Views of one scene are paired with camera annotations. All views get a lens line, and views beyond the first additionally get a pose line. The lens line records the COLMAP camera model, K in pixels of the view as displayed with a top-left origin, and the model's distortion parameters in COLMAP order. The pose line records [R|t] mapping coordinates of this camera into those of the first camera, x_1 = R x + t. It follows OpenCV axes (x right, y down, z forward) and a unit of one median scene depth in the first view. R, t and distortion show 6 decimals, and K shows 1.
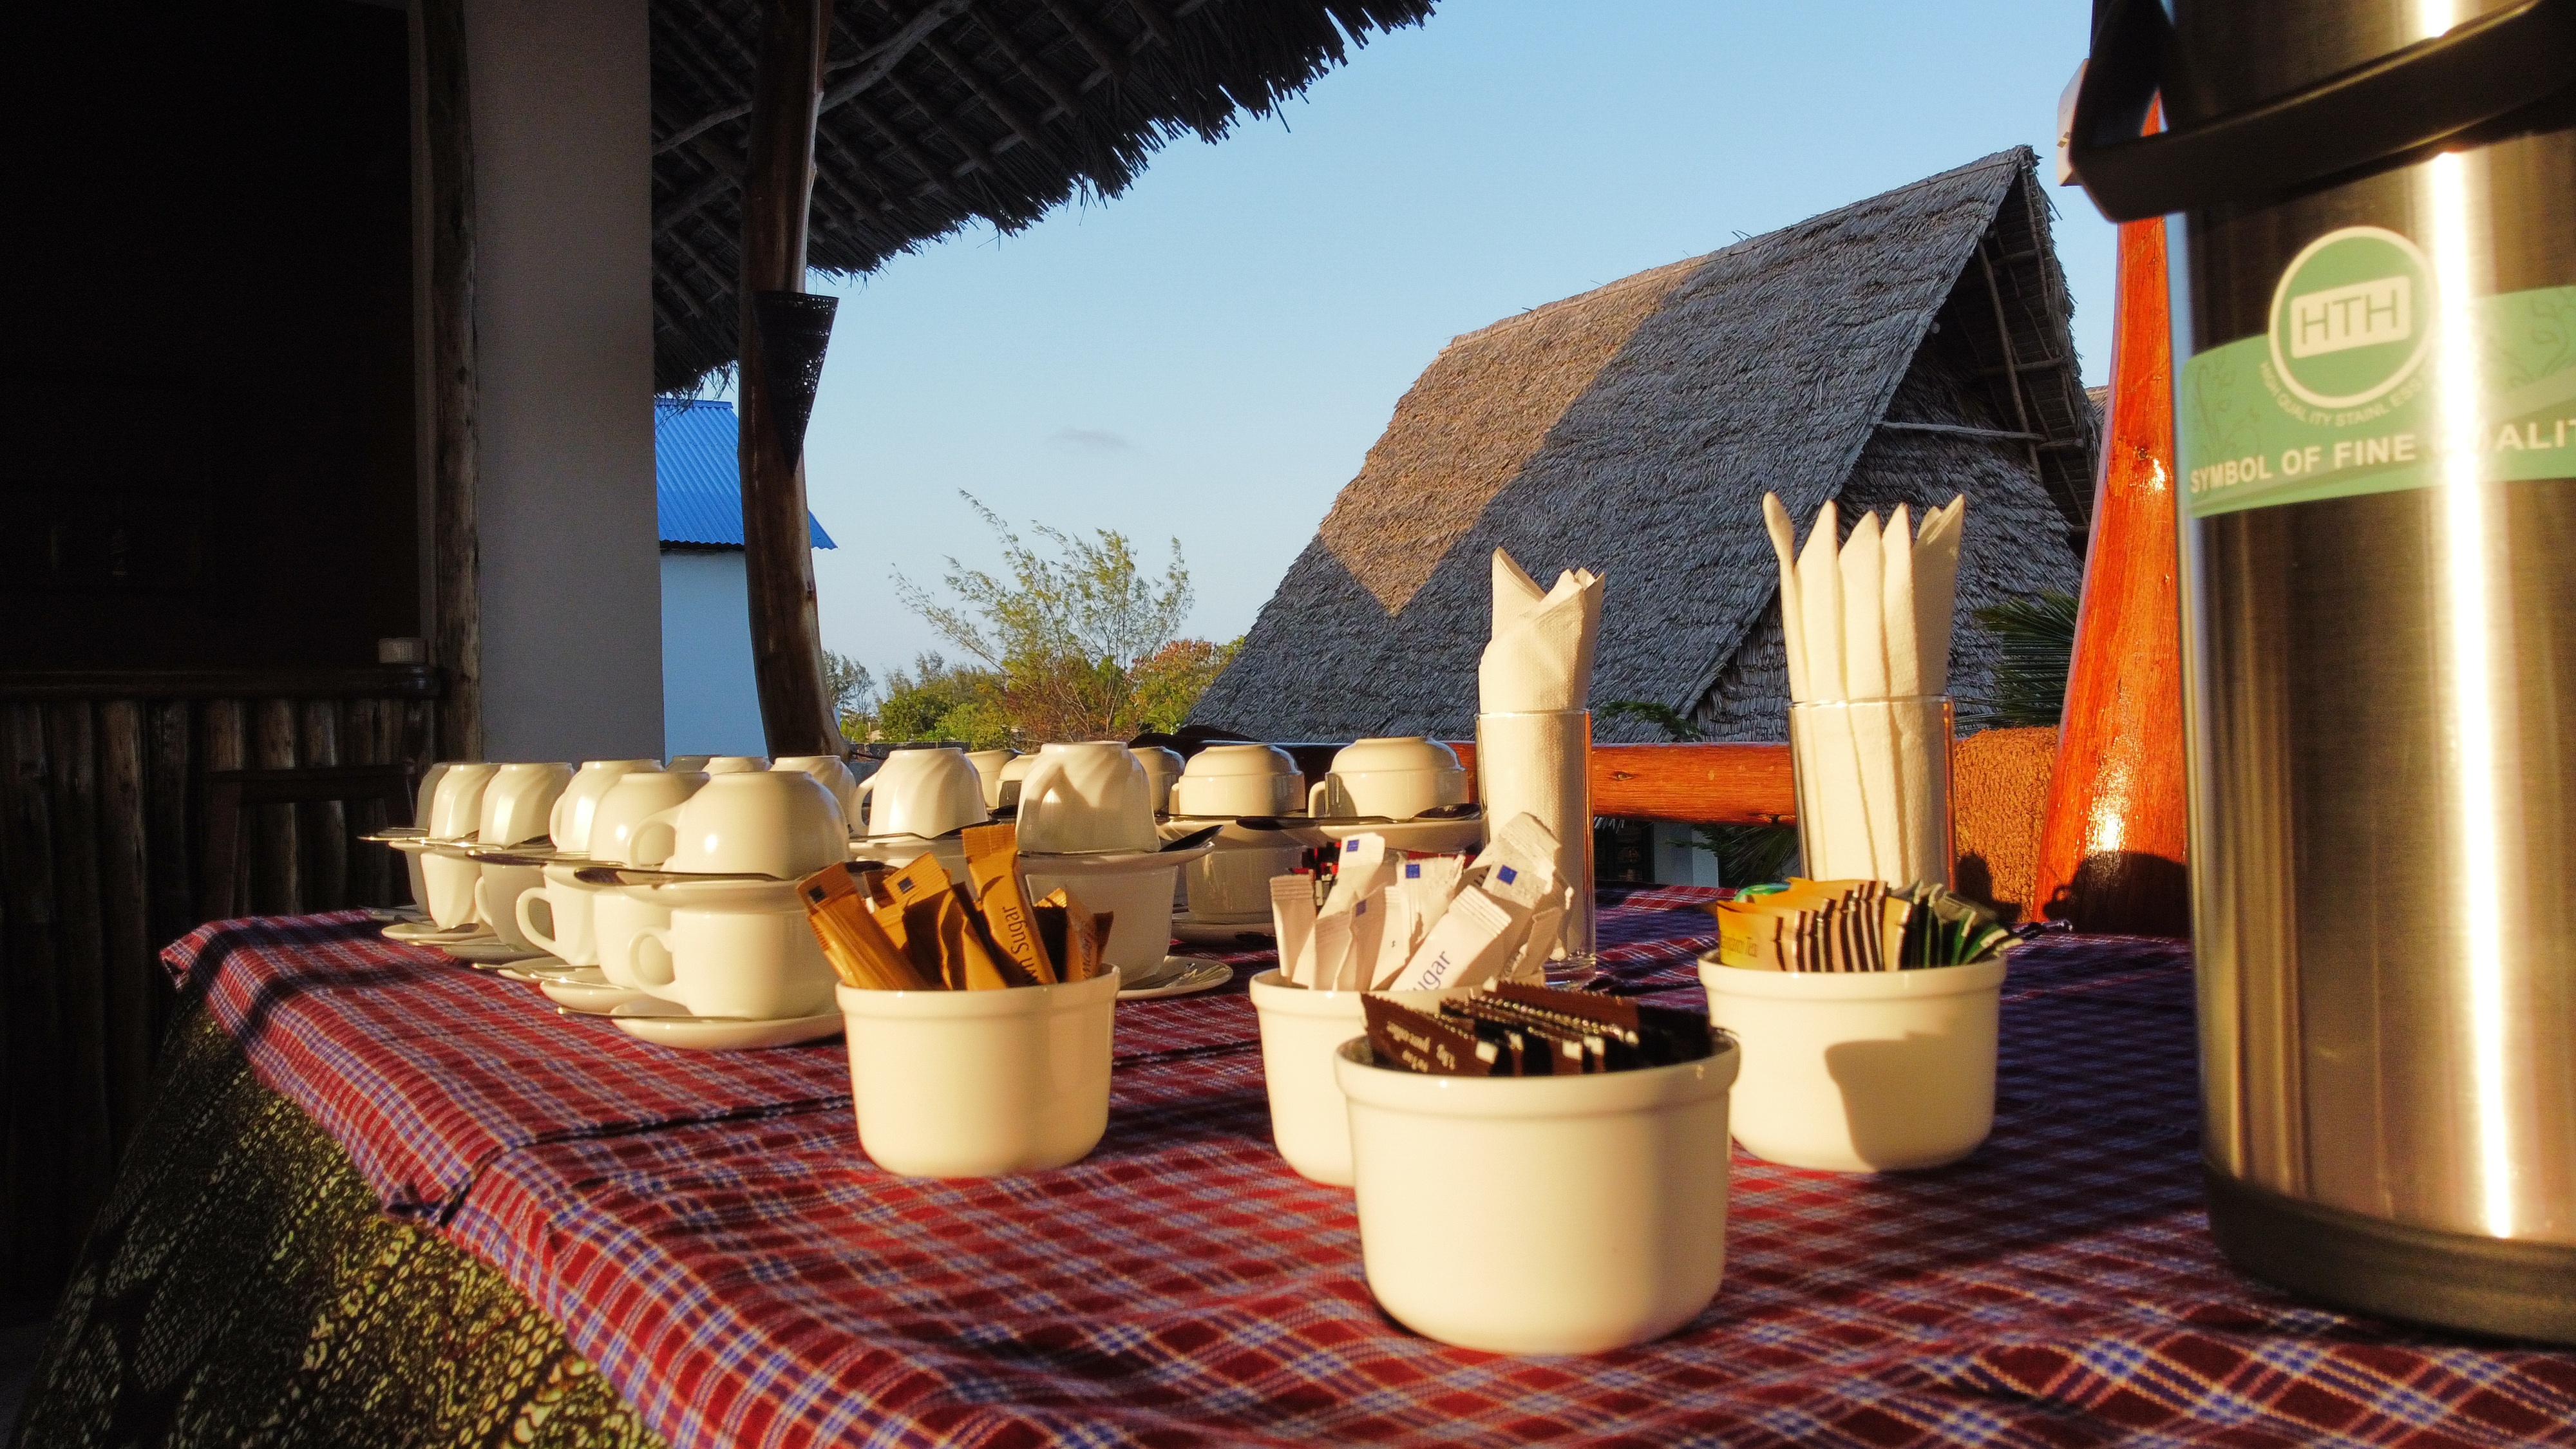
lens RADIAL K [[1951.9, 0, 1297.6], [0, 1951.9, 722.0], [0, 0, 1]] dist [0.005301, -0.013322]
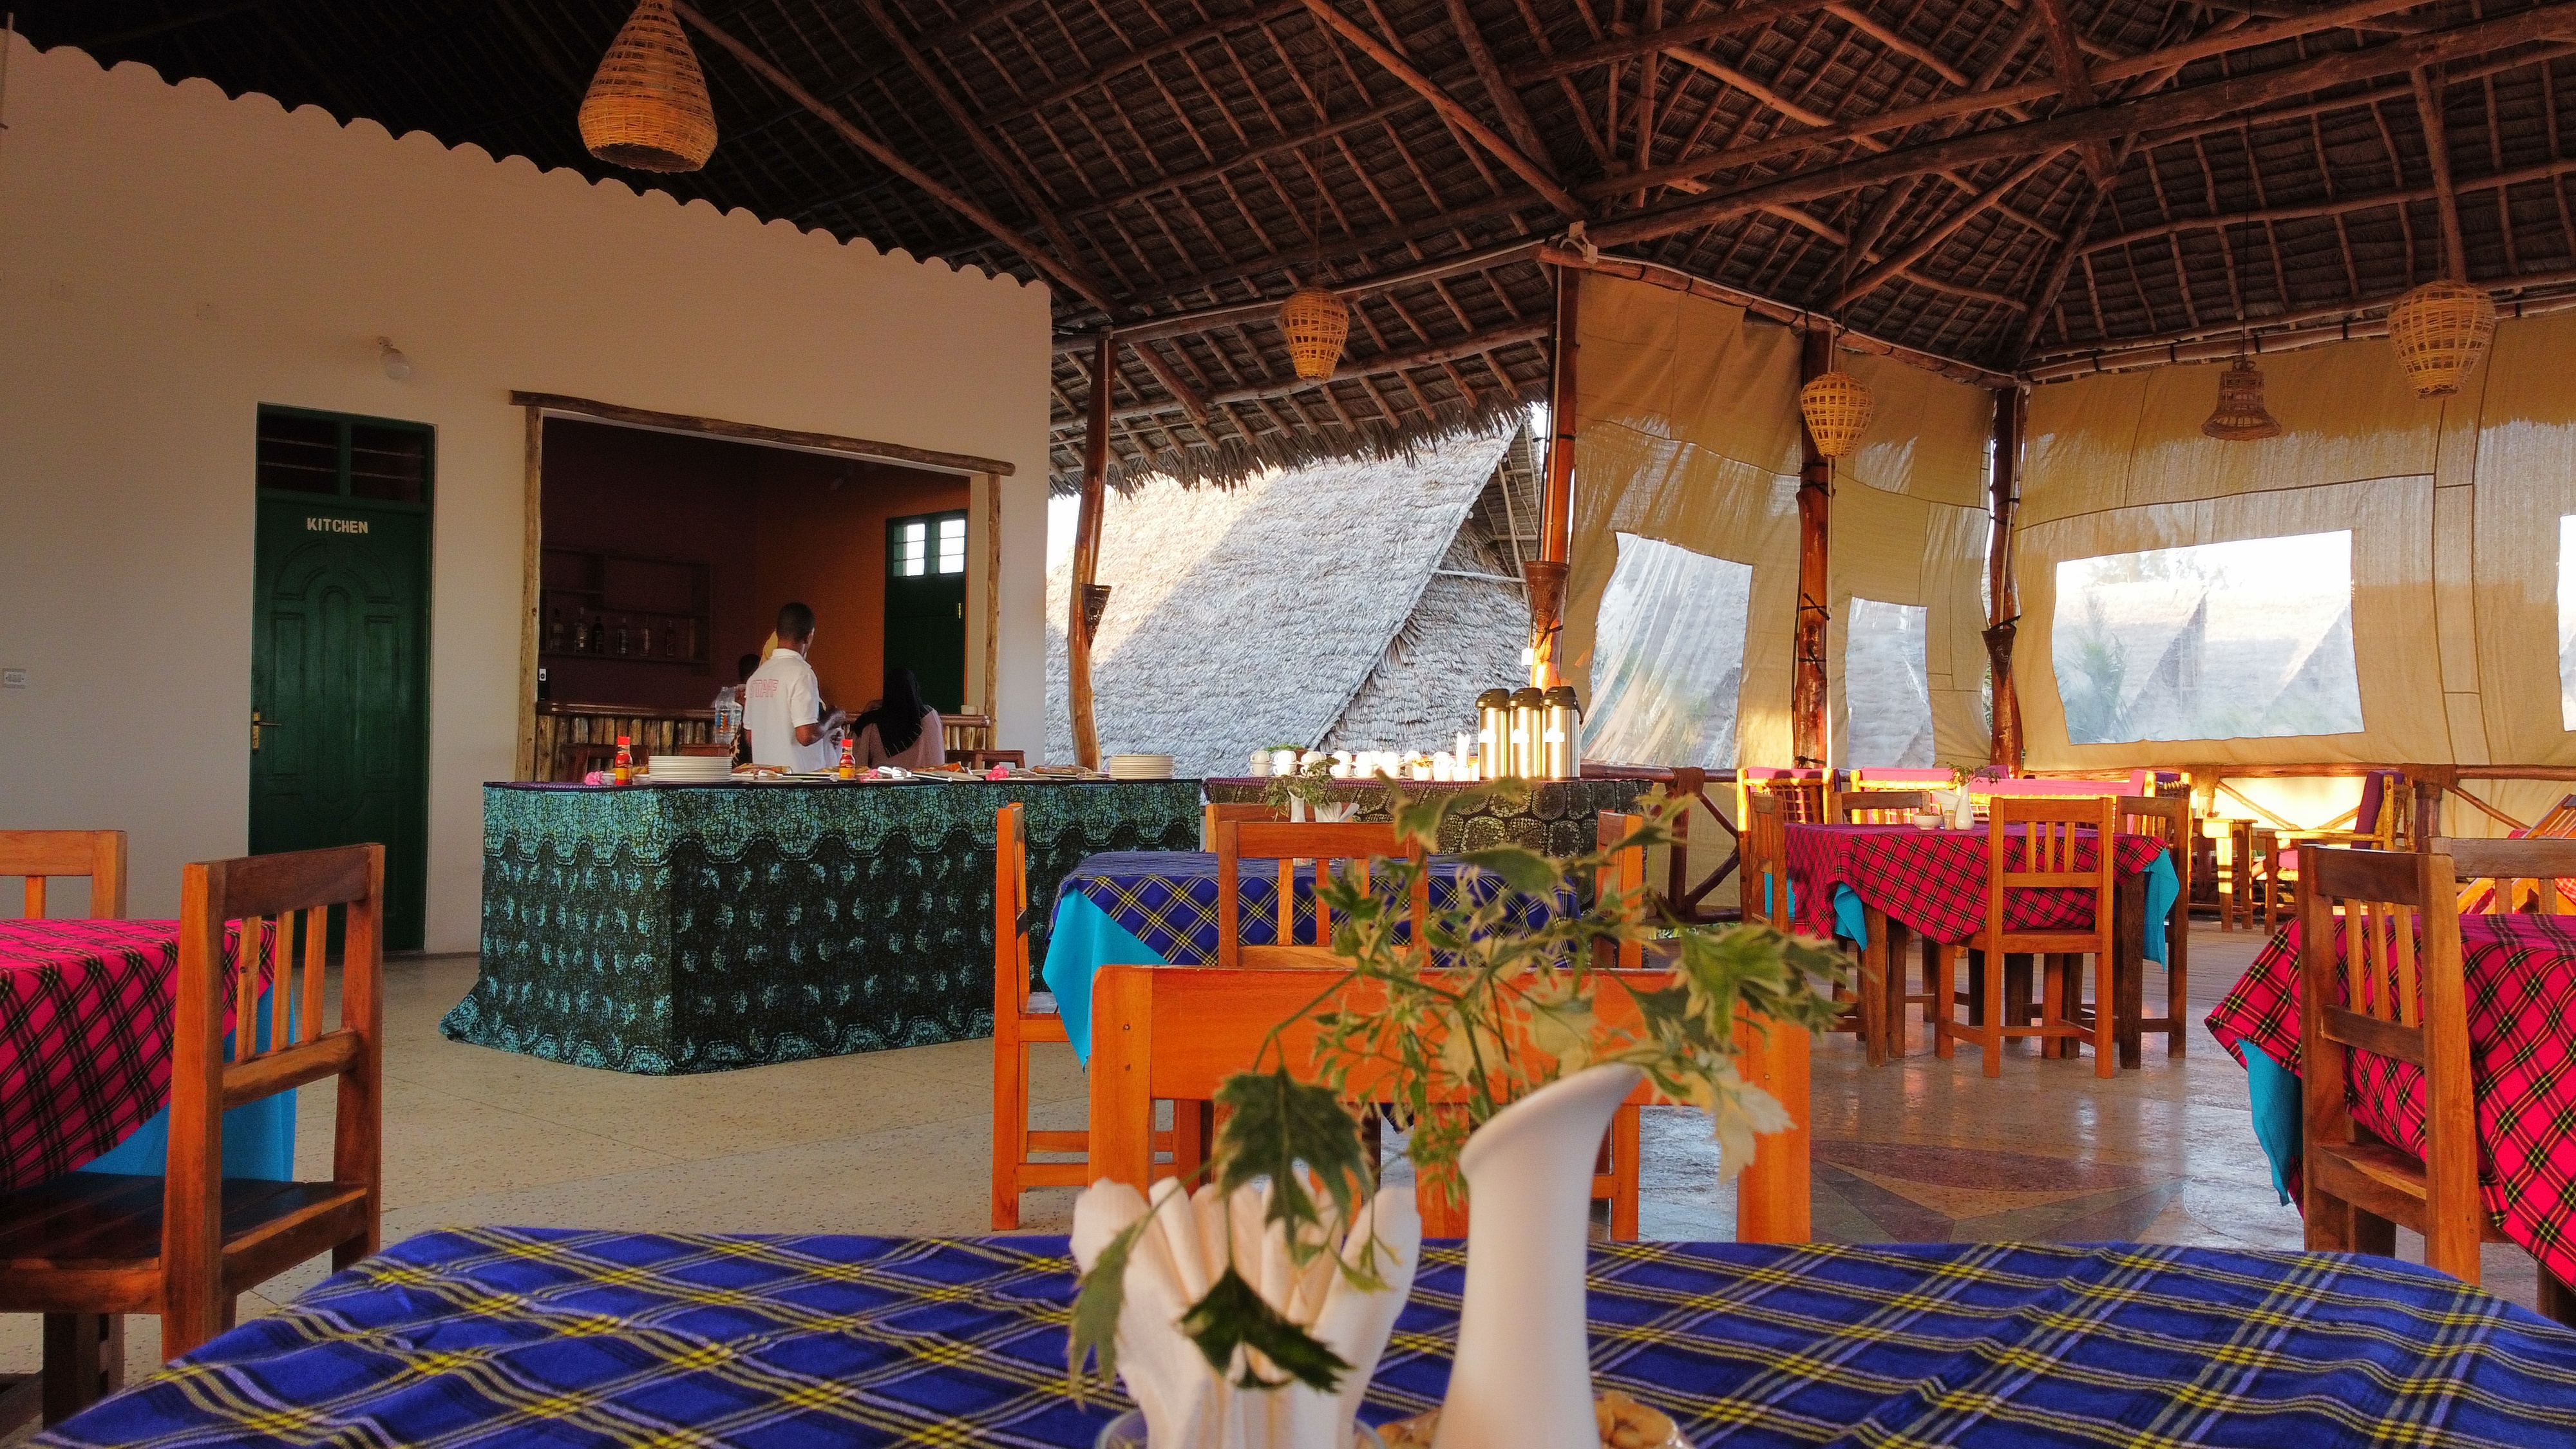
lens RADIAL K [[1951.9, 0, 1295.1], [0, 1951.9, 738.6], [0, 0, 1]] dist [0.005301, -0.013322]
pose [[0.969292, 0.039799, 0.242670, -0.191563], [-0.038605, 0.999208, -0.009676, 0.004079], [-0.242863, 0.000011, 0.970061, -0.512752]]
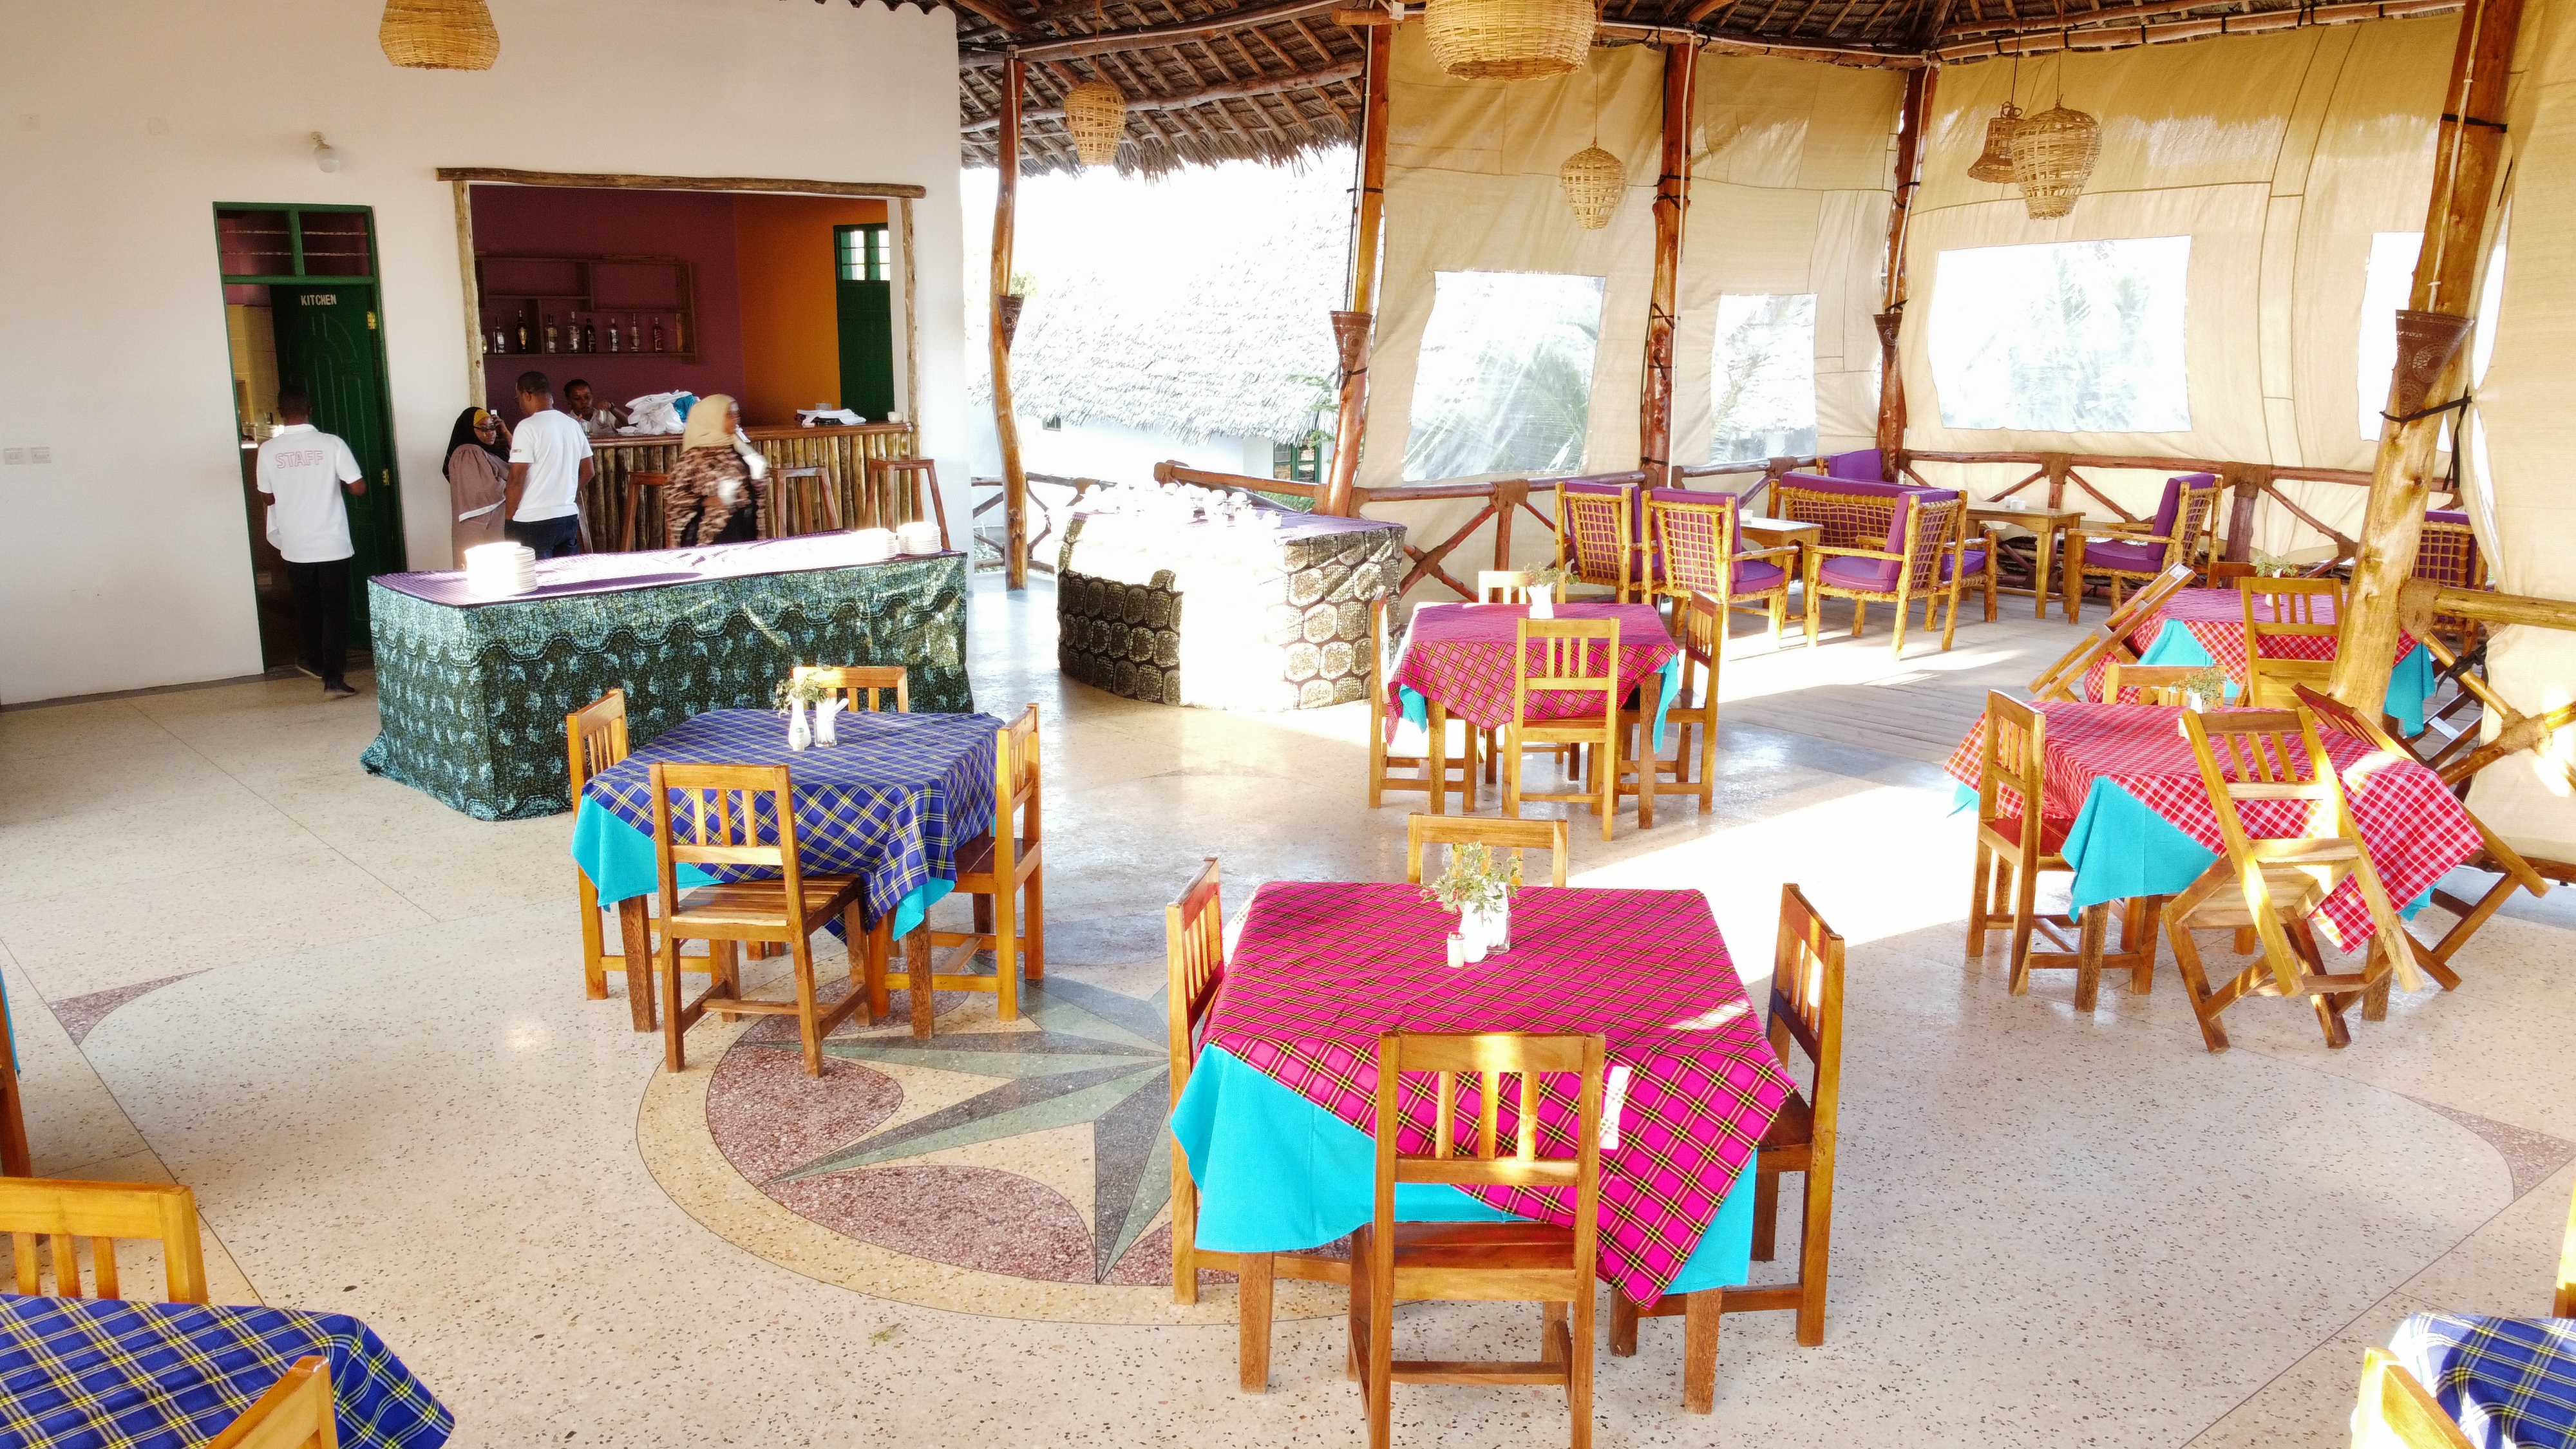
lens RADIAL K [[1951.9, 0, 1277.1], [0, 1951.9, 722.2], [0, 0, 1]] dist [0.005301, -0.013322]
pose [[0.988667, -0.003163, 0.150093, 0.024498], [-0.029148, 0.976708, 0.212584, -0.149383], [-0.147269, -0.214550, 0.965547, -0.748414]]
